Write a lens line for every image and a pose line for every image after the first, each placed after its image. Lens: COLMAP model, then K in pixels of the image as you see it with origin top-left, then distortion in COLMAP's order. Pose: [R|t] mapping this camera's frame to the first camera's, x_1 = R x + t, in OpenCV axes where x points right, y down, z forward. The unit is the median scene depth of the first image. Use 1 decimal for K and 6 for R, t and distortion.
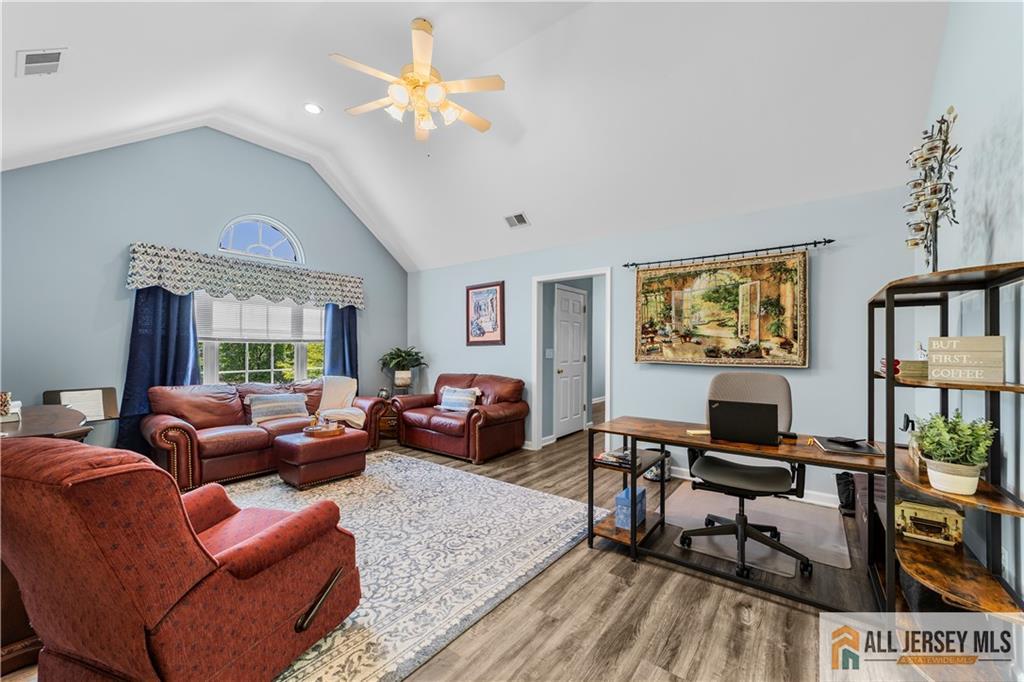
lens RADIAL K [[401.3, 0, 504.8], [0, 401.3, 344.3], [0, 0, 1]] dist [-0.002661, 0.000515]
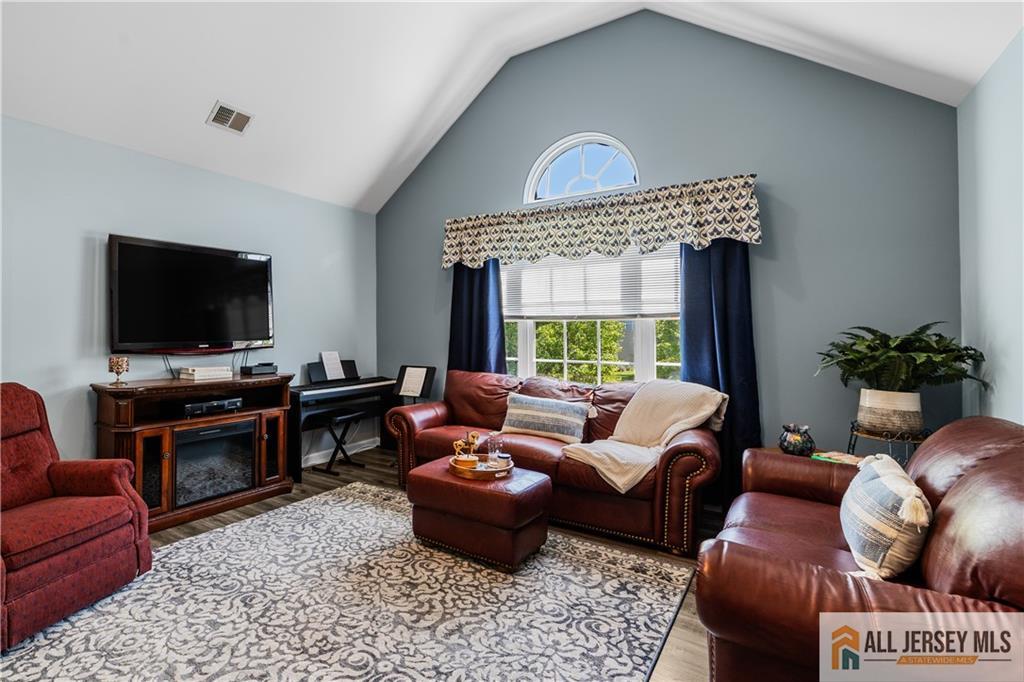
lens RADIAL K [[504.7, 0, 435.9], [0, 504.7, 323.0], [0, 0, 1]] dist [0.000503, 0.000322]
pose [[0.014003, -0.010689, -0.999845, 0.255287], [0.013713, 0.999851, -0.010497, 0.005949], [0.999808, -0.013564, 0.014147, 0.774531]]
